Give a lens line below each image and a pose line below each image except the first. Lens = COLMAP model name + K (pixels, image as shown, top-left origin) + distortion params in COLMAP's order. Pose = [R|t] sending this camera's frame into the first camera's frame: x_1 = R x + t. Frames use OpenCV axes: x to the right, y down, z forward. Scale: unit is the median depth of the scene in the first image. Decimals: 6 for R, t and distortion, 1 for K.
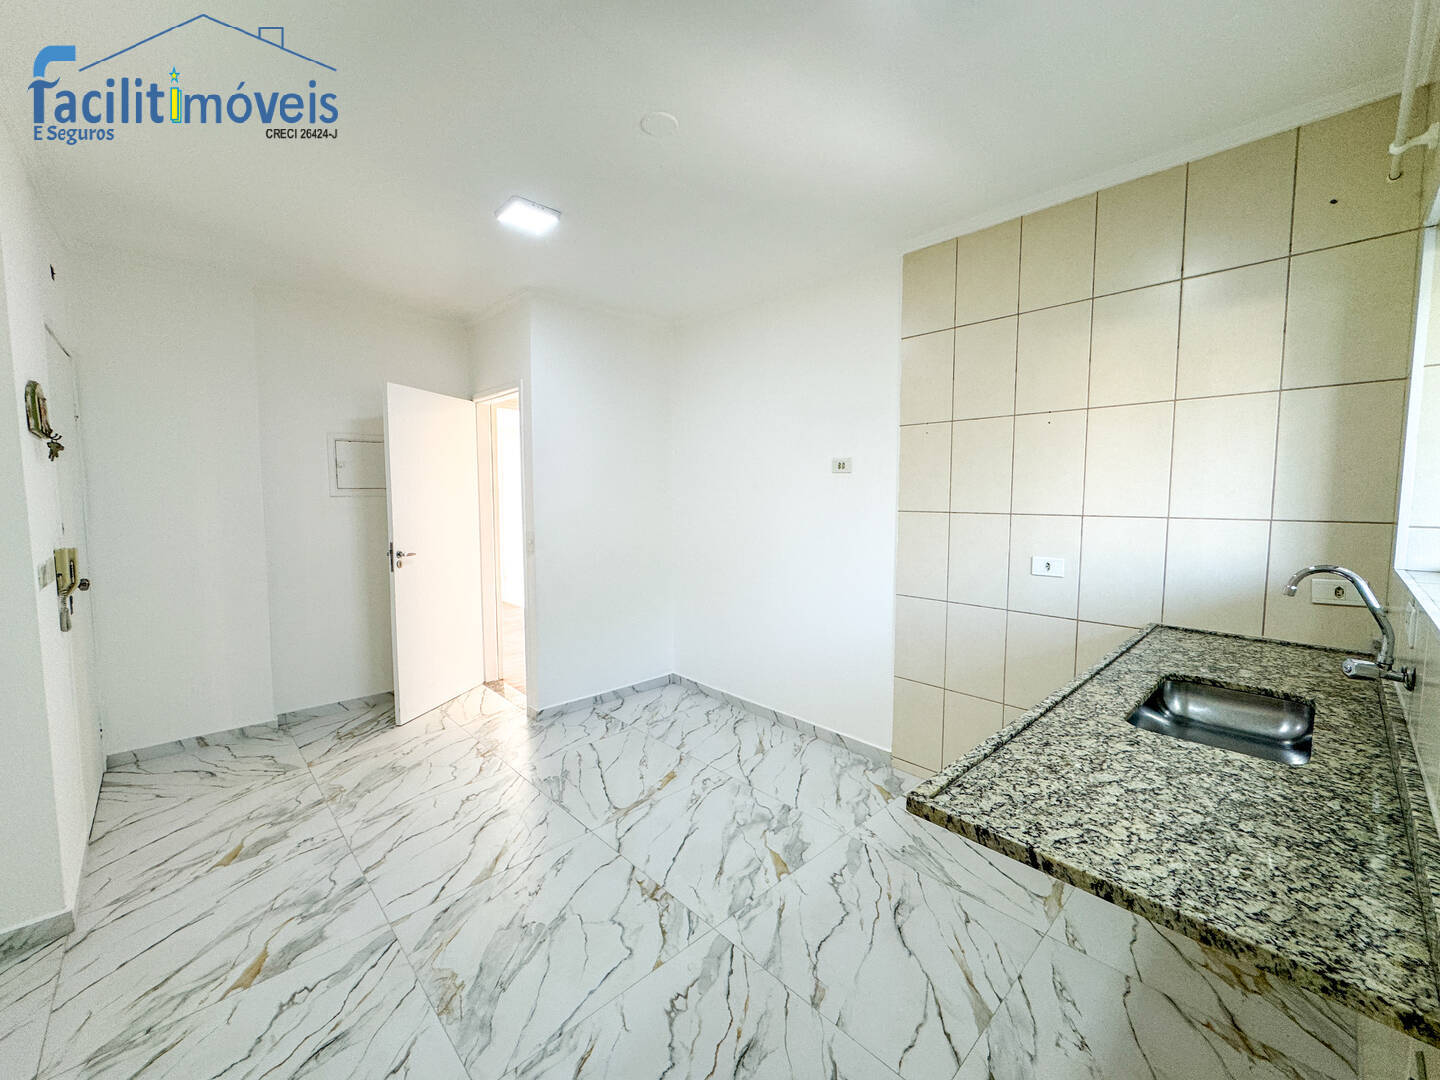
lens RADIAL K [[578.0, 0, 726.5], [0, 578.0, 536.7], [0, 0, 1]] dist [-0.000999, 0.000452]
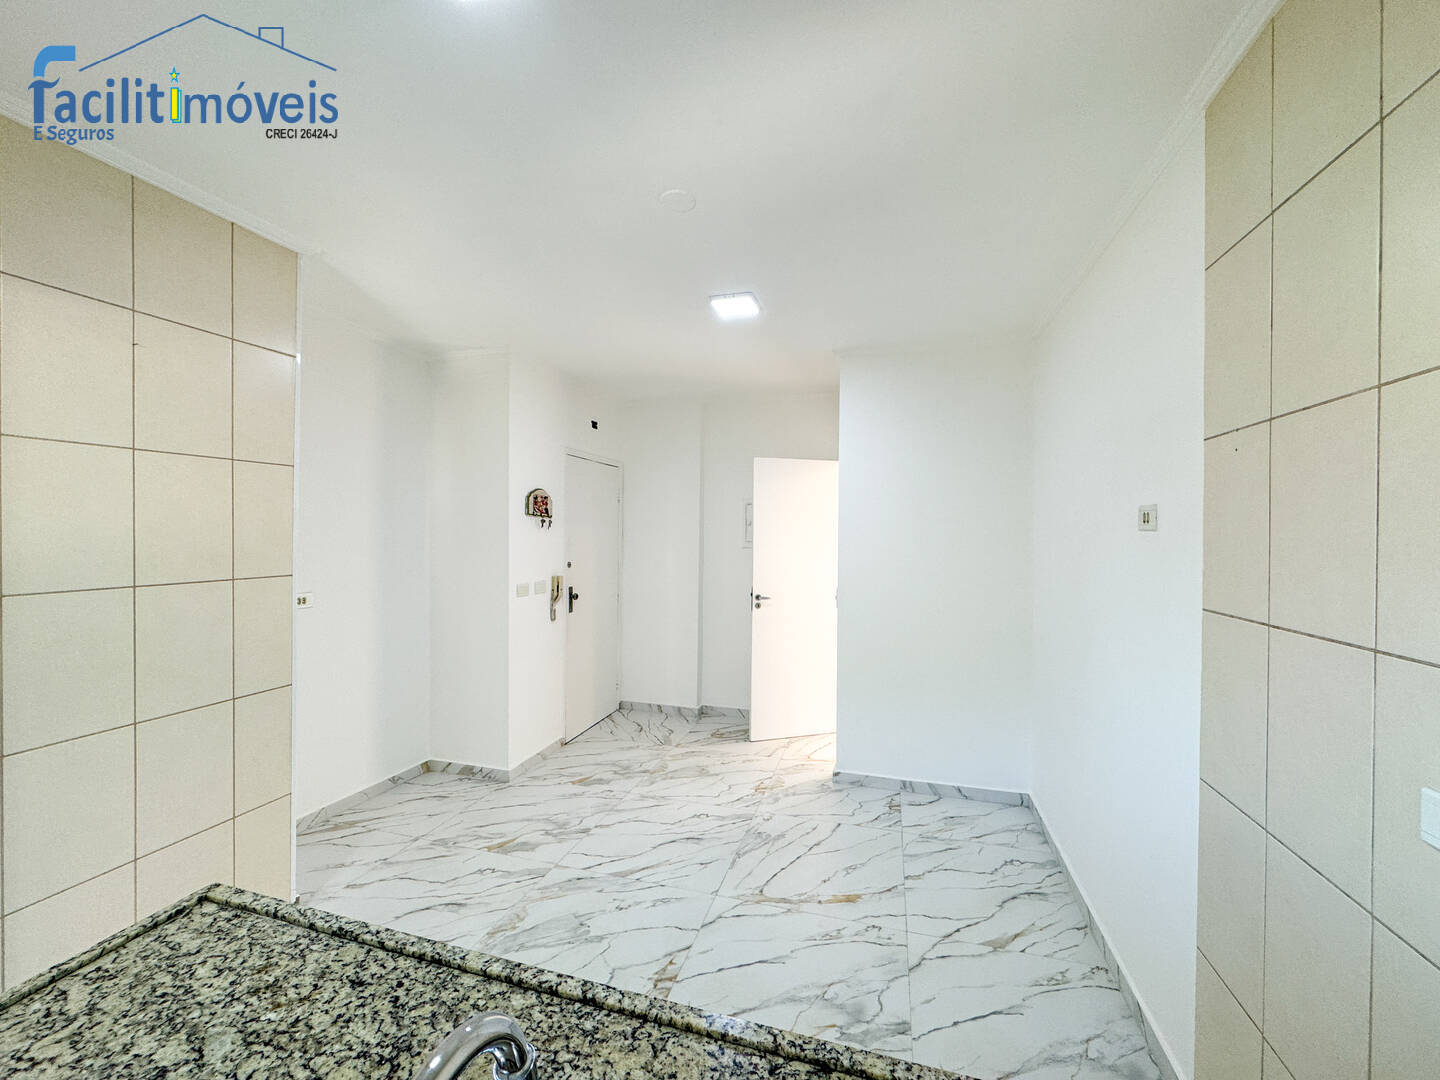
lens RADIAL K [[578.0, 0, 726.5], [0, 578.0, 536.7], [0, 0, 1]] dist [-0.000999, 0.000452]
pose [[0.497290, 0.007648, -0.867551, 0.530041], [-0.072249, 0.996853, -0.032626, -0.061202], [0.864571, 0.078905, 0.496278, 0.398679]]
